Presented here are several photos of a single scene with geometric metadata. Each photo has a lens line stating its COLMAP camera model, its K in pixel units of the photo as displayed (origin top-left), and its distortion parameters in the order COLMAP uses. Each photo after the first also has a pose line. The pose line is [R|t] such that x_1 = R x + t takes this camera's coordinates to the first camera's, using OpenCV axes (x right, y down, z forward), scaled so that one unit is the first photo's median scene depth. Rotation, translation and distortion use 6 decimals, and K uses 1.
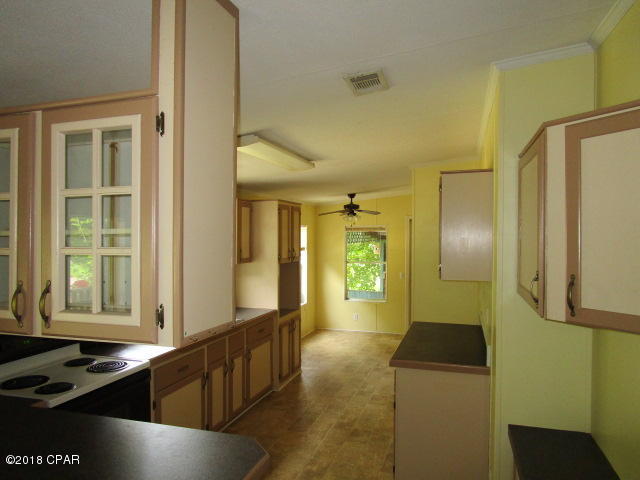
lens RADIAL K [[464.5, 0, 312.9], [0, 464.5, 239.7], [0, 0, 1]] dist [-0.009661, 0.000182]
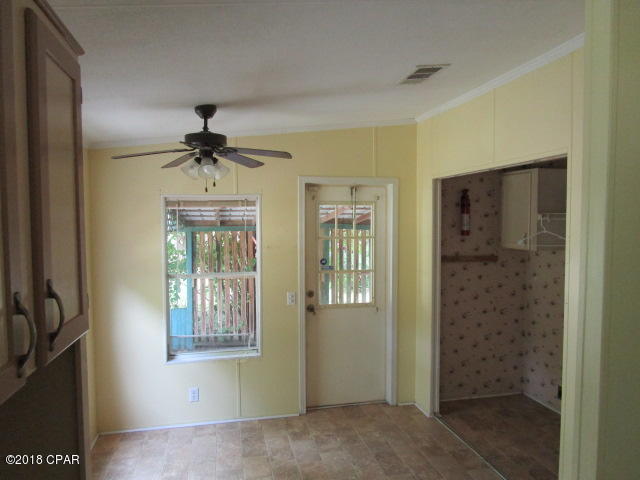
lens RADIAL K [[464.5, 0, 312.9], [0, 464.5, 239.7], [0, 0, 1]] dist [-0.009661, 0.000182]
pose [[0.870434, -0.031766, 0.491259, -0.040946], [0.019116, 0.999344, 0.030750, 0.000809], [-0.491914, -0.017375, 0.870470, 0.841683]]
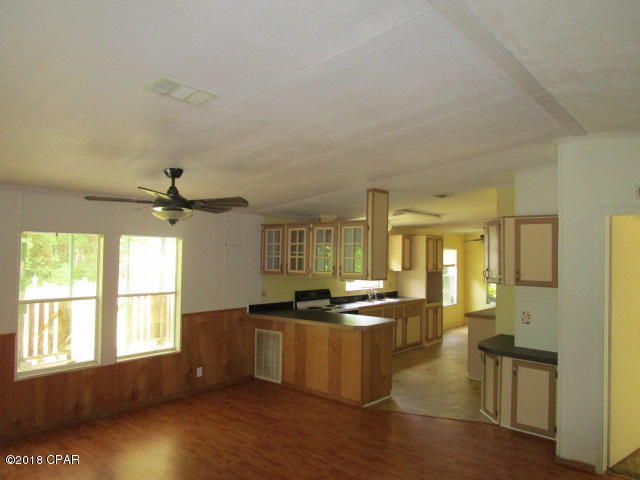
lens RADIAL K [[464.5, 0, 312.9], [0, 464.5, 239.7], [0, 0, 1]] dist [-0.009661, 0.000182]
pose [[0.921391, 0.001122, -0.388636, 0.201732], [-0.017651, 0.999085, -0.038961, 0.007086], [0.388237, 0.042758, 0.920567, -0.730999]]
